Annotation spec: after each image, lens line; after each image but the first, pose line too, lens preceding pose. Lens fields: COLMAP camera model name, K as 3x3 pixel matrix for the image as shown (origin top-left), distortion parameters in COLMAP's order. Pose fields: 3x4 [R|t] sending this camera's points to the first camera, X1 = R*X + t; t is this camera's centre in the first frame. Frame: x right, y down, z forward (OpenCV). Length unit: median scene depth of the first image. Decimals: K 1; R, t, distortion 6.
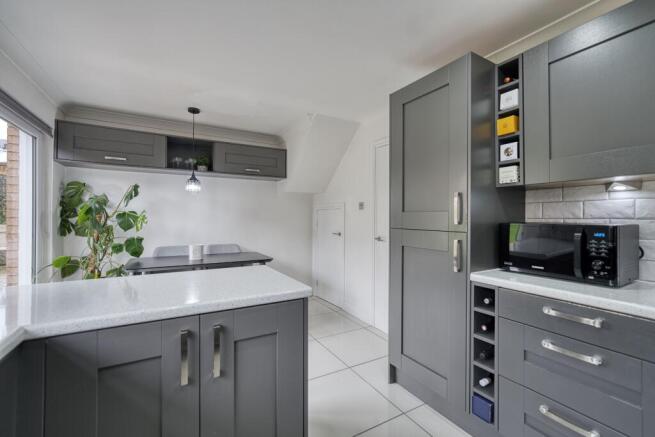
lens RADIAL K [[284.7, 0, 327.5], [0, 284.7, 218.5], [0, 0, 1]] dist [-0.001579, -0.000187]
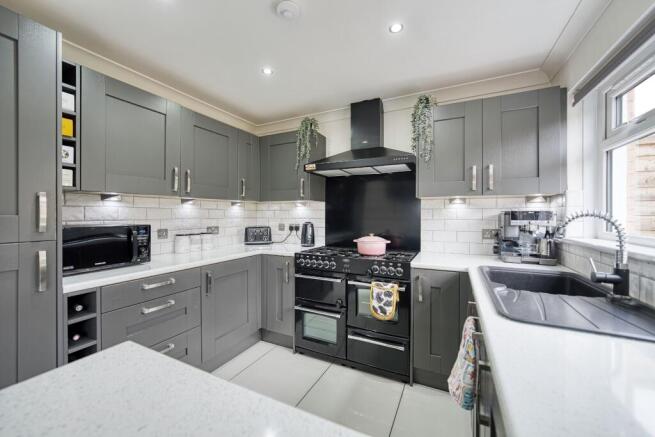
lens RADIAL K [[257.2, 0, 327.5], [0, 257.2, 218.5], [0, 0, 1]] dist [-0.000197, 0.000026]
pose [[-0.568904, -0.018178, 0.822203, -0.633061], [-0.009290, 0.999834, 0.015677, -0.037111], [-0.822351, 0.001280, -0.568979, 0.792182]]
